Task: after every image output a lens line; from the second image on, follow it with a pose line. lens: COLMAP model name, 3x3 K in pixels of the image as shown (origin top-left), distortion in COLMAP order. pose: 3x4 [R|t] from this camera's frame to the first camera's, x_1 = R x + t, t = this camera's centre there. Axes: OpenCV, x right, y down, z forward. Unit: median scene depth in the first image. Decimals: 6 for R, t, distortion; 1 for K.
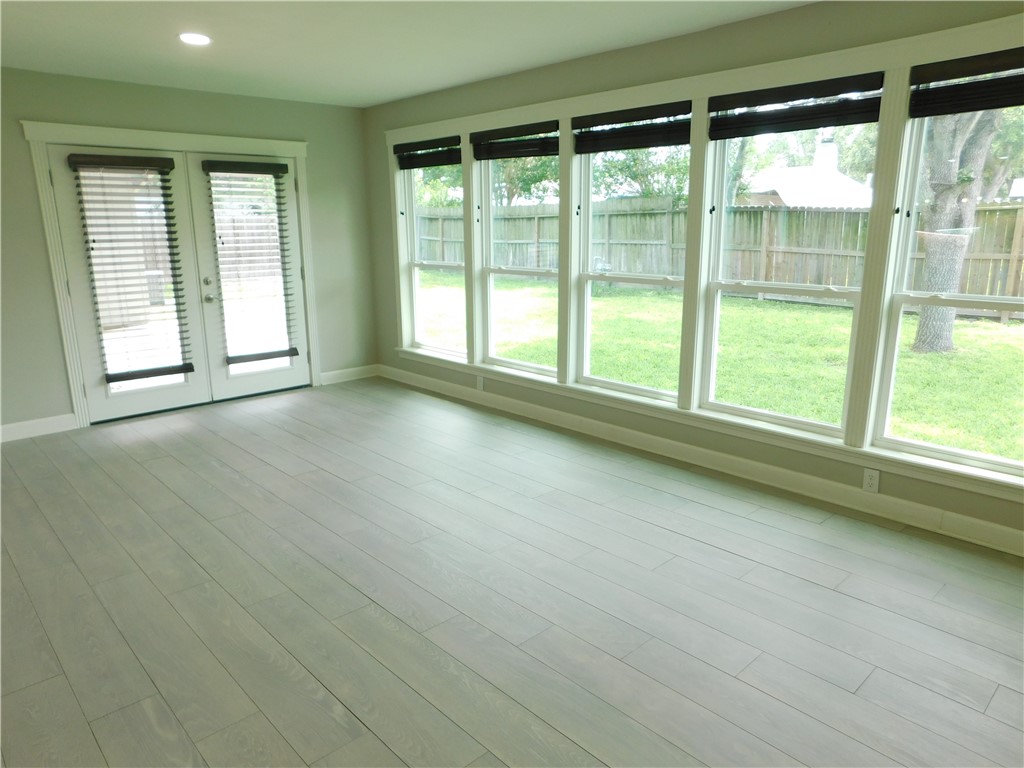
lens RADIAL K [[689.6, 0, 512.5], [0, 689.6, 385.2], [0, 0, 1]] dist [-0.061967, 0.058678]
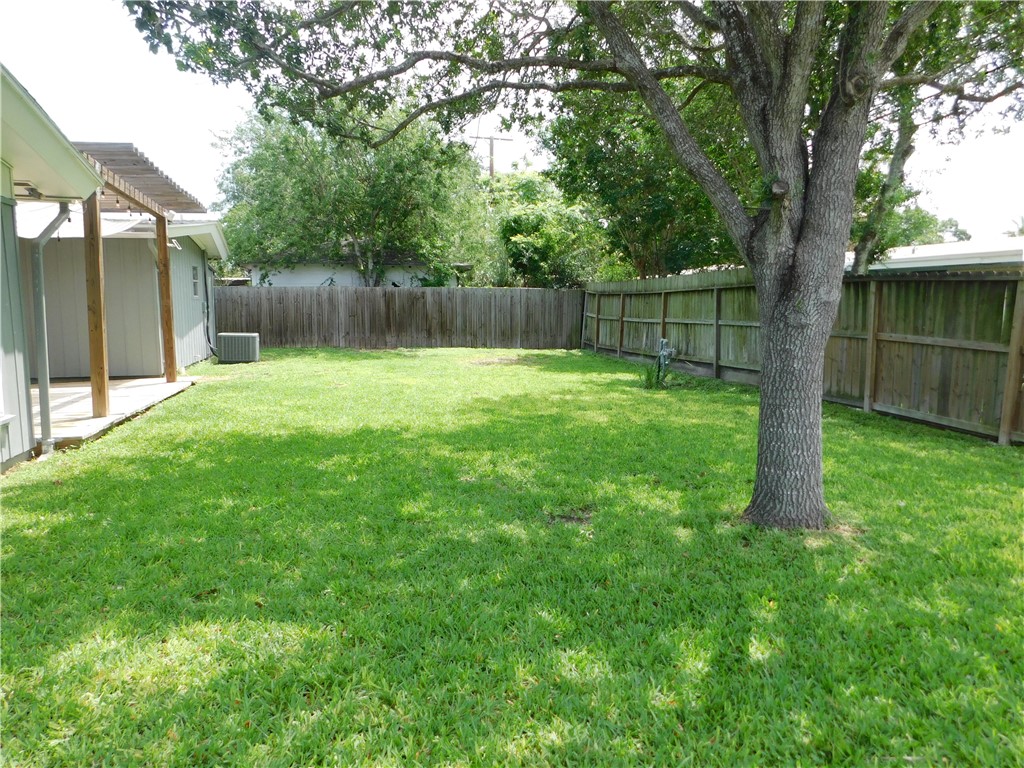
lens RADIAL K [[689.6, 0, 510.4], [0, 689.6, 383.2], [0, 0, 1]] dist [-0.061967, 0.058678]
pose [[0.858155, 0.074878, -0.507901, 0.353581], [-0.135092, 0.987377, -0.082688, -0.043401], [0.495298, 0.139573, 0.857438, 0.219038]]
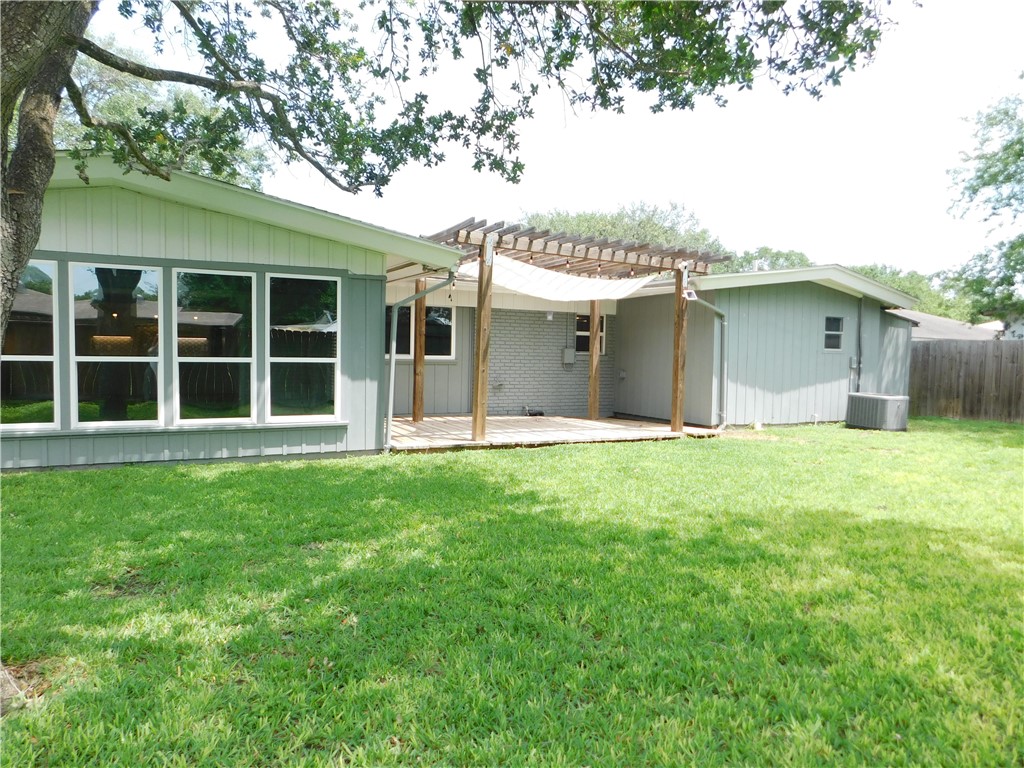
lens RADIAL K [[689.6, 0, 507.9], [0, 689.6, 383.3], [0, 0, 1]] dist [-0.061967, 0.058678]
pose [[-0.282202, 0.056032, -0.957717, 0.462735], [-0.247396, 0.960278, 0.129080, -0.202318], [0.926907, 0.273362, -0.257131, 0.855465]]
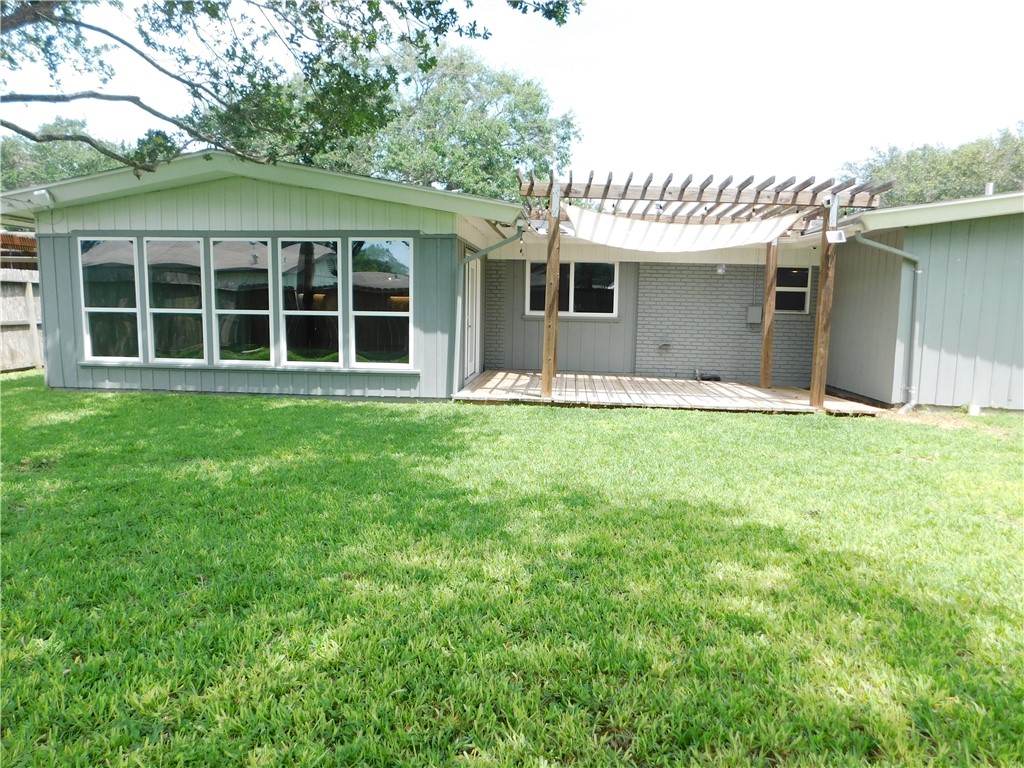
lens RADIAL K [[689.6, 0, 508.4], [0, 689.6, 389.0], [0, 0, 1]] dist [-0.061967, 0.058678]
pose [[-0.752318, 0.080596, -0.653851, 0.239995], [-0.167225, 0.936621, 0.307859, -0.277673], [0.637223, 0.340948, -0.691159, 1.178417]]
